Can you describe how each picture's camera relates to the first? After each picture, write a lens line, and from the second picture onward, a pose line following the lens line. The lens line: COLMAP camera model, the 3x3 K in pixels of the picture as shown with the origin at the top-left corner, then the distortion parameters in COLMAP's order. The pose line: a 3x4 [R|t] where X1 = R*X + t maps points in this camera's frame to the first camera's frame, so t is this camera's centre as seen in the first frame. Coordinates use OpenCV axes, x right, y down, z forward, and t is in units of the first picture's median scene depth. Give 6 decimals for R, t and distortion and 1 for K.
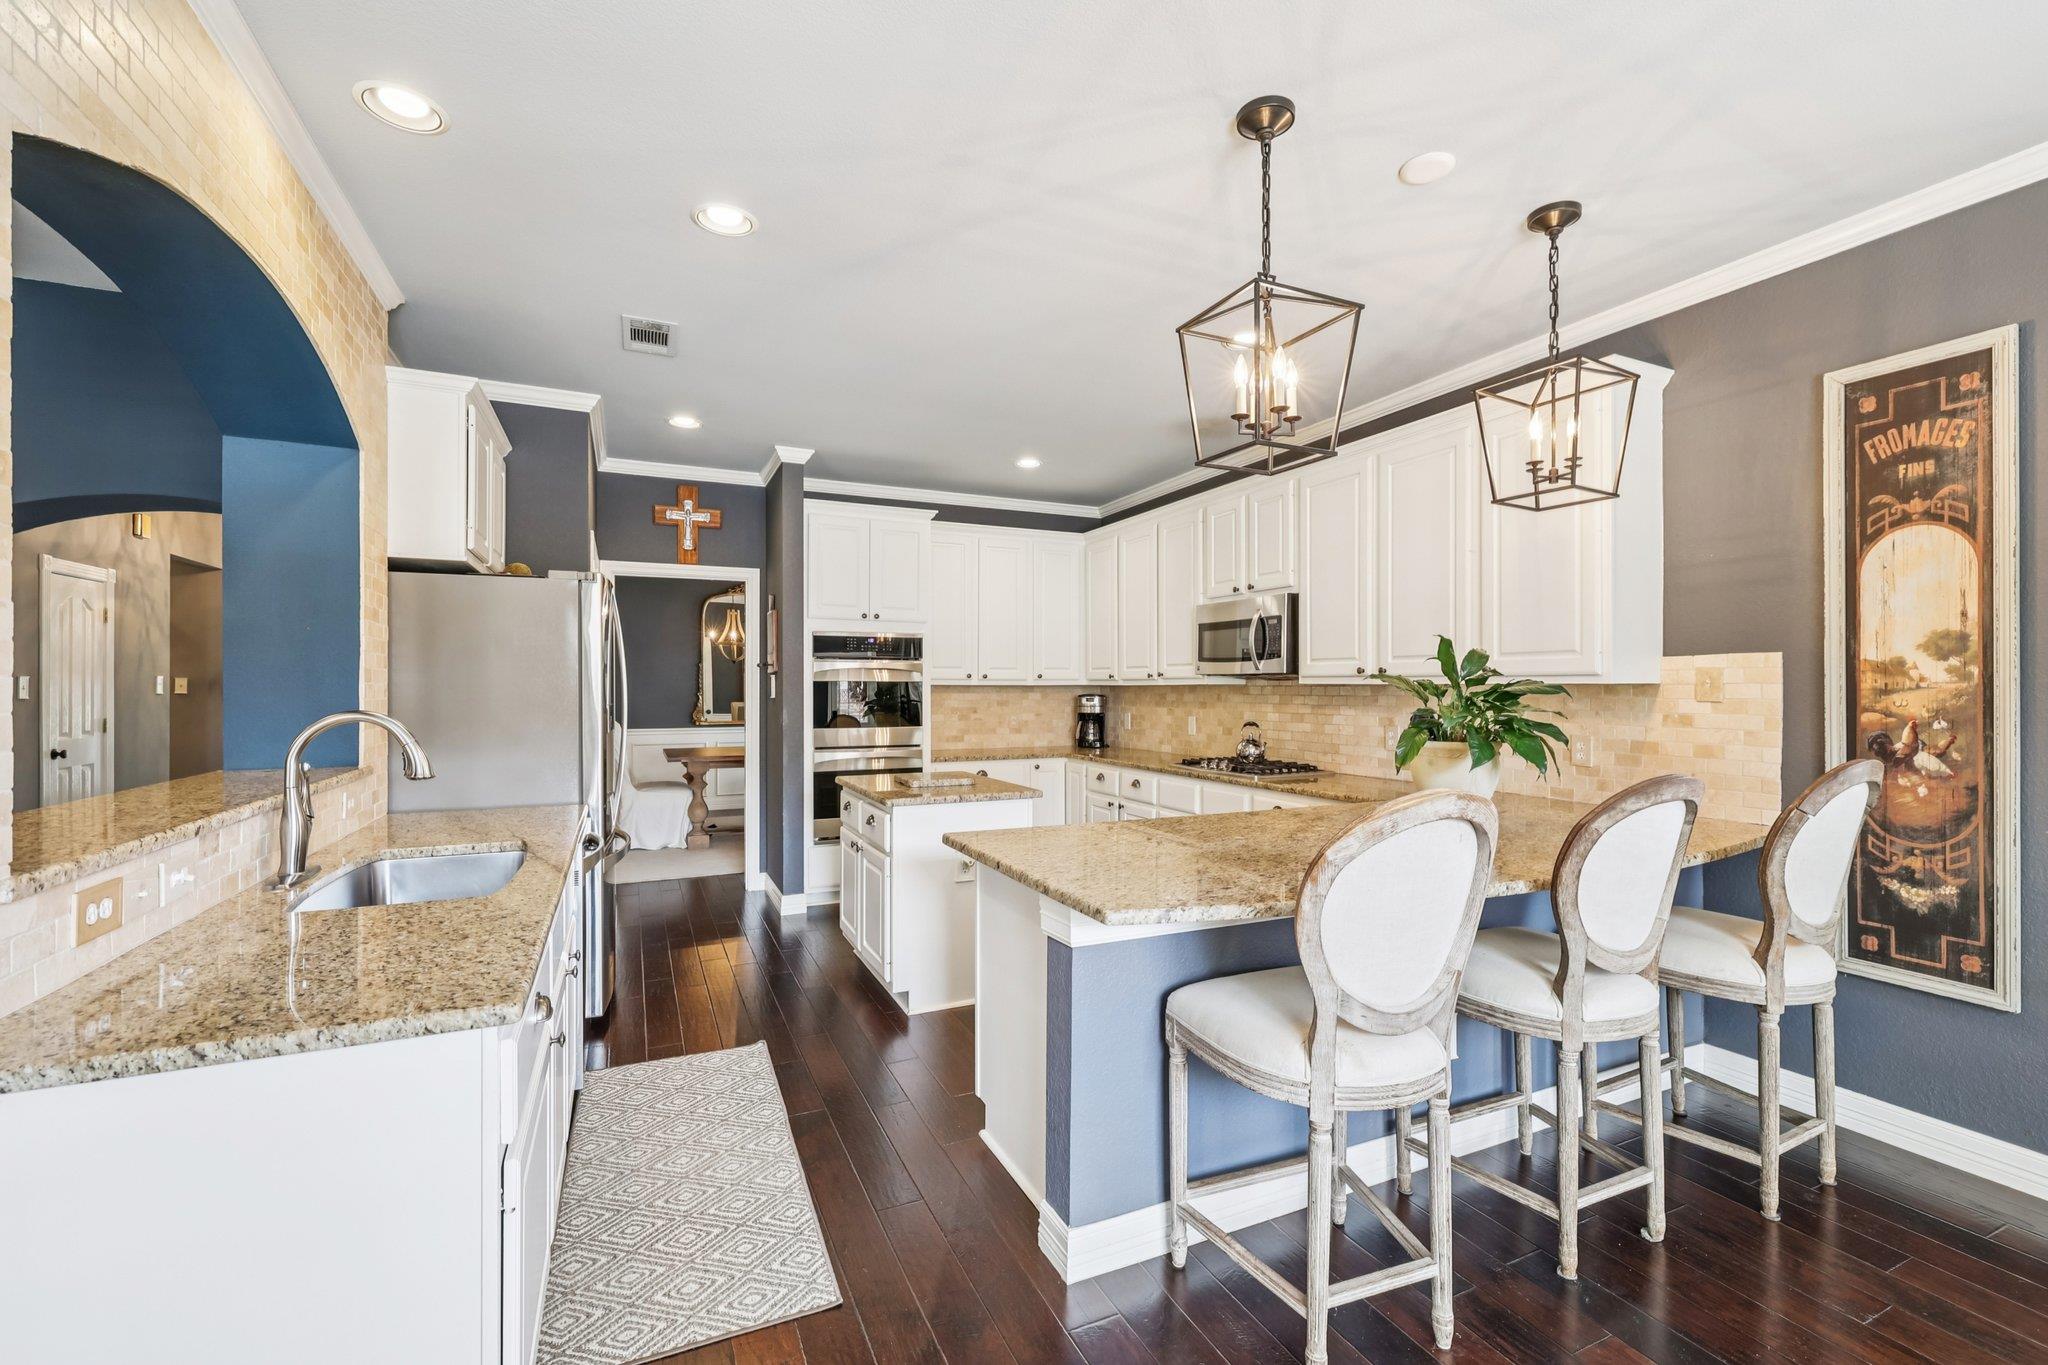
lens RADIAL K [[867.8, 0, 1012.6], [0, 867.8, 685.5], [0, 0, 1]] dist [0.000230, -0.000229]
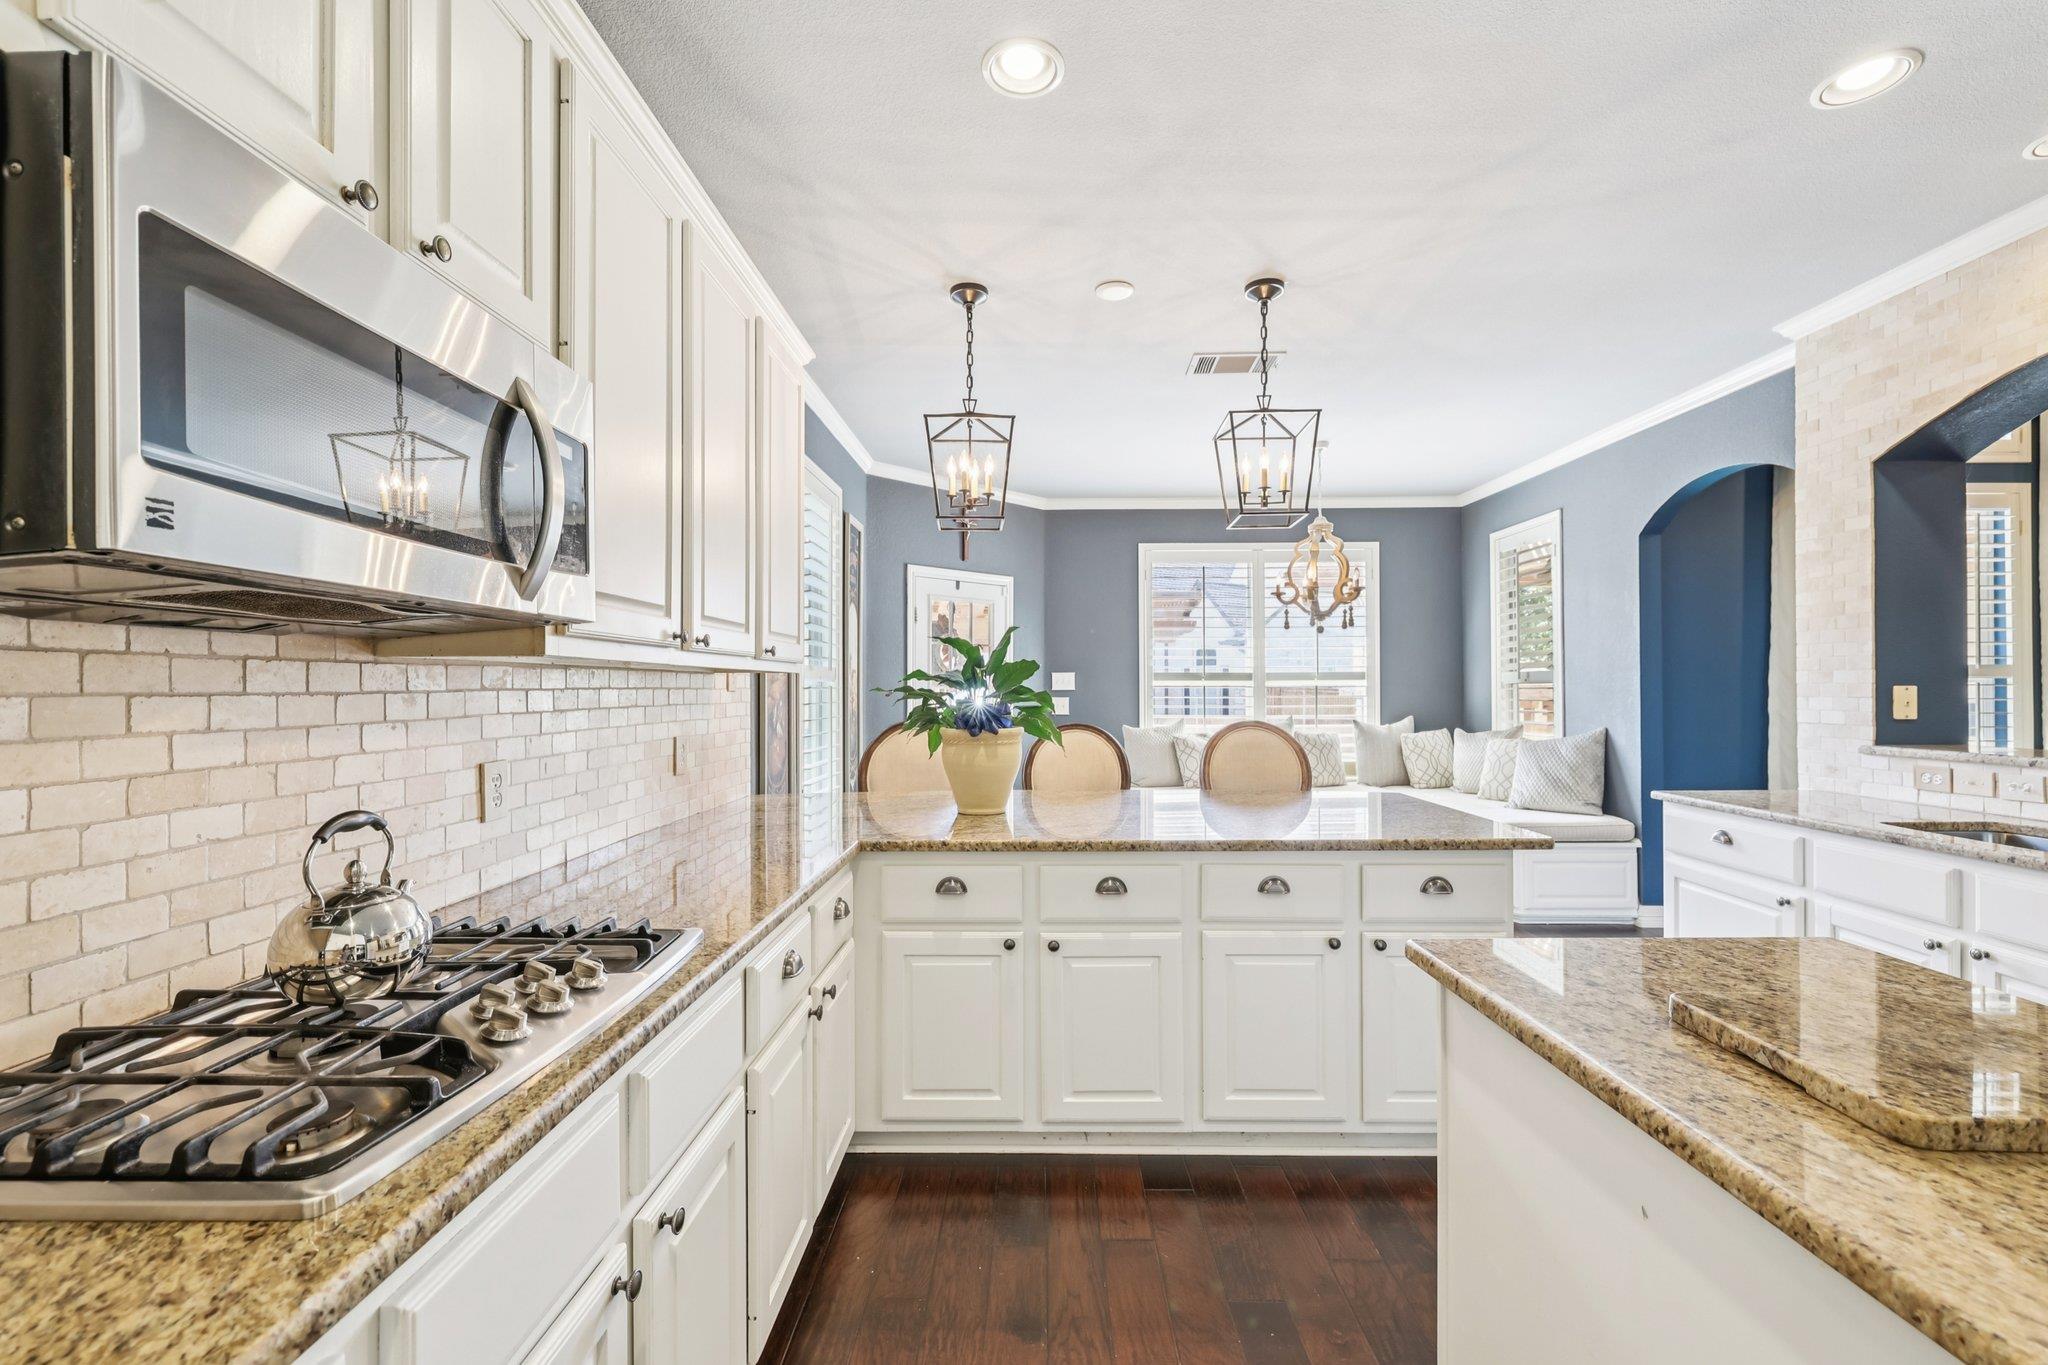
lens RADIAL K [[867.8, 0, 1037.4], [0, 867.8, 682.1], [0, 0, 1]] dist [0.000230, -0.000229]
pose [[-0.911584, 0.006078, 0.411068, 0.033621], [0.003780, 0.999972, -0.006405, 0.019040], [-0.411096, -0.004285, -0.911582, 2.092853]]
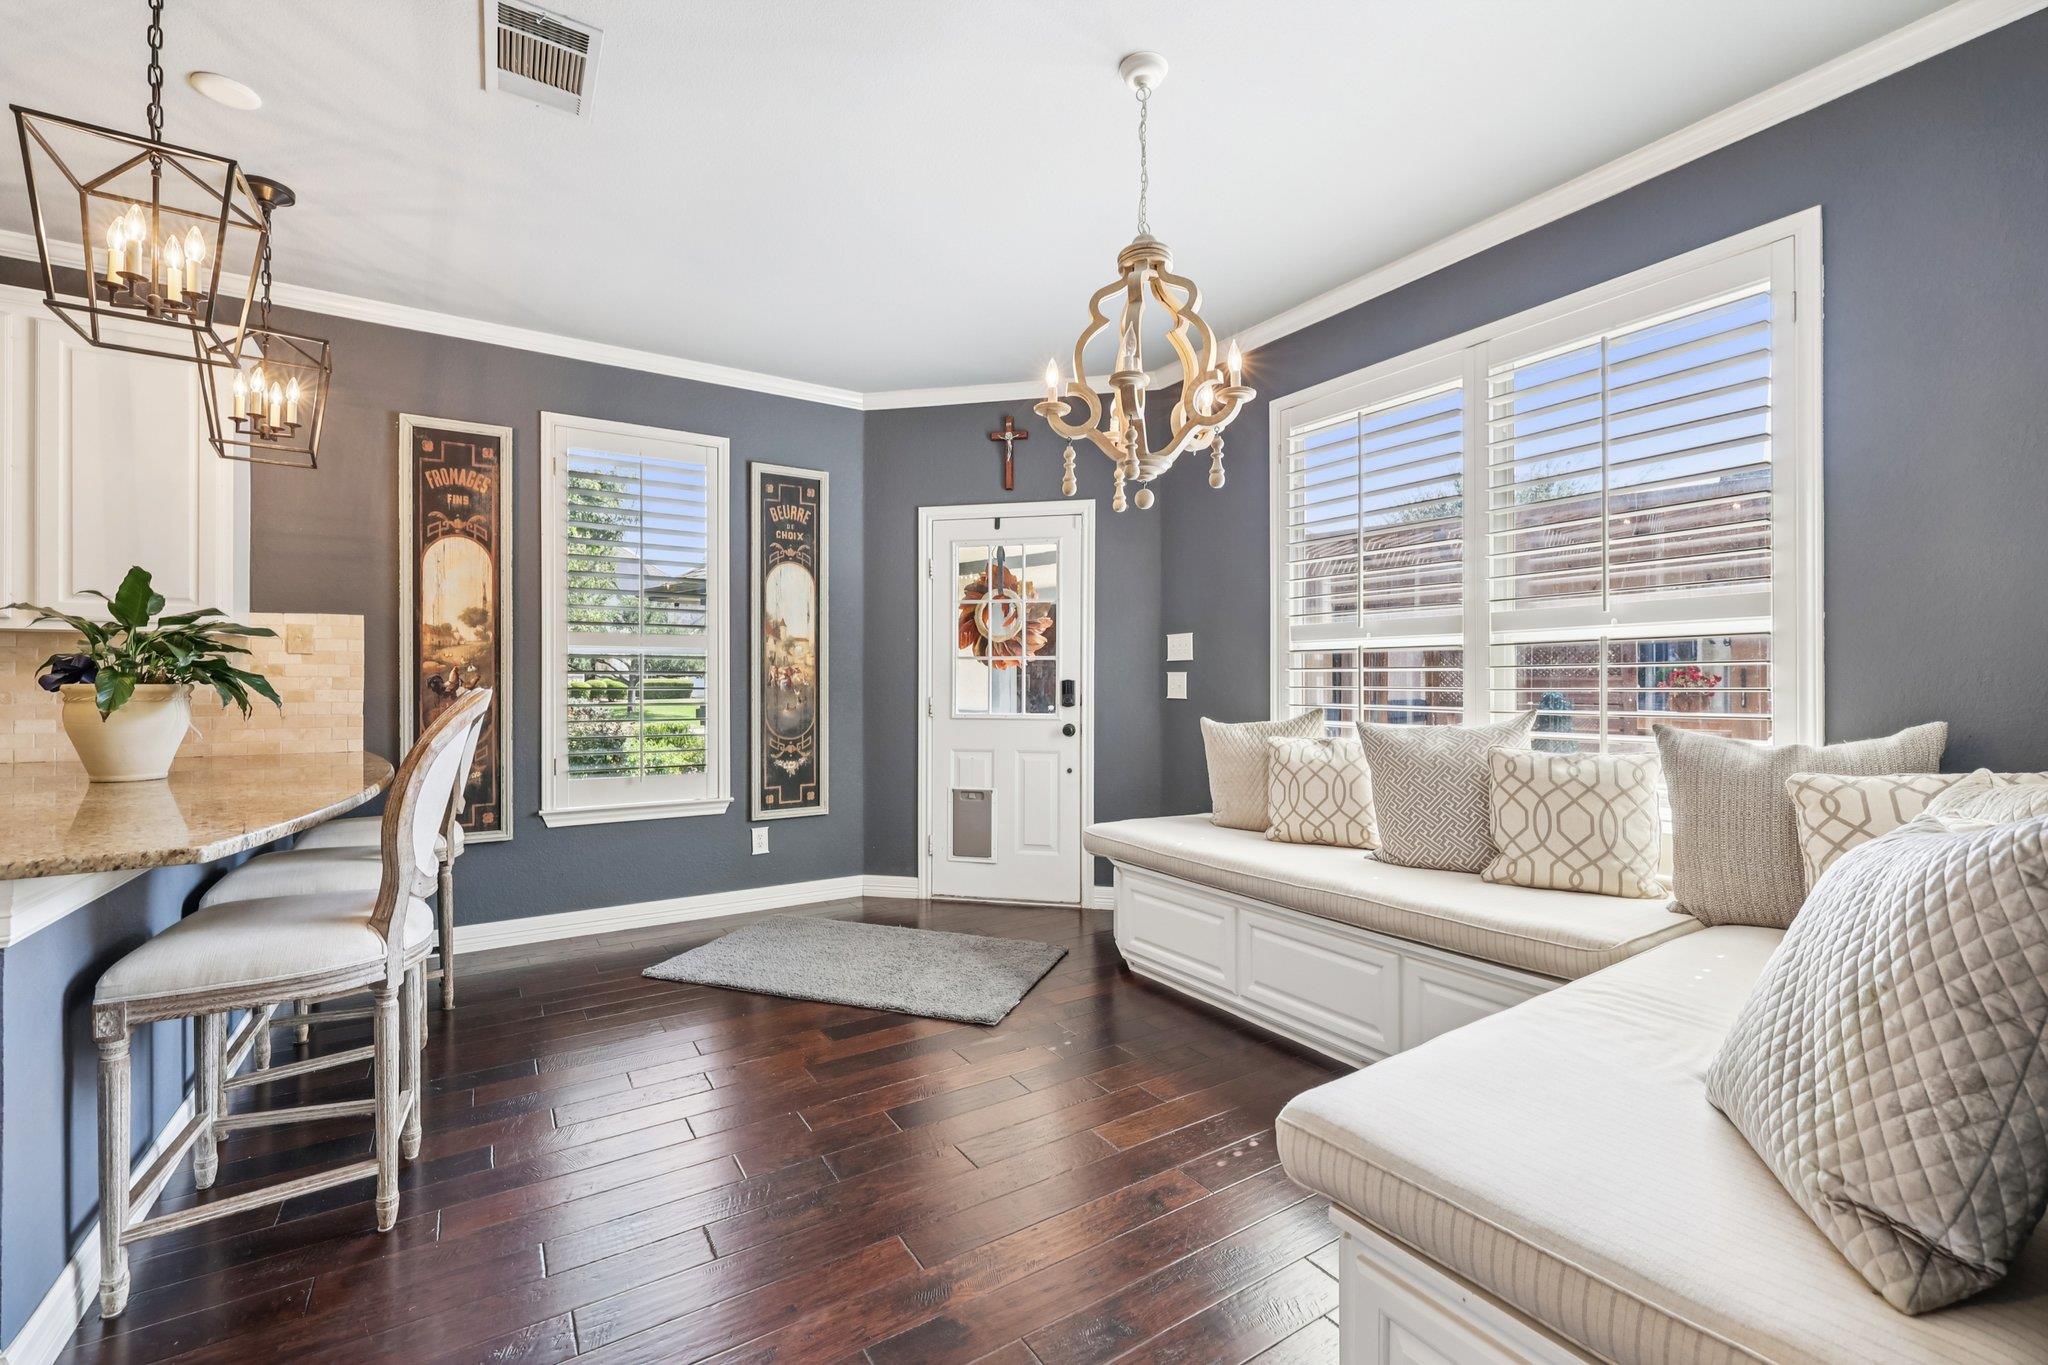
lens RADIAL K [[867.8, 0, 1032.1], [0, 867.8, 681.8], [0, 0, 1]] dist [0.000230, -0.000229]
pose [[-0.150407, 0.004670, 0.988613, -0.578980], [0.001592, 0.999989, -0.004481, 0.073184], [-0.988623, 0.000900, -0.150413, 0.232713]]
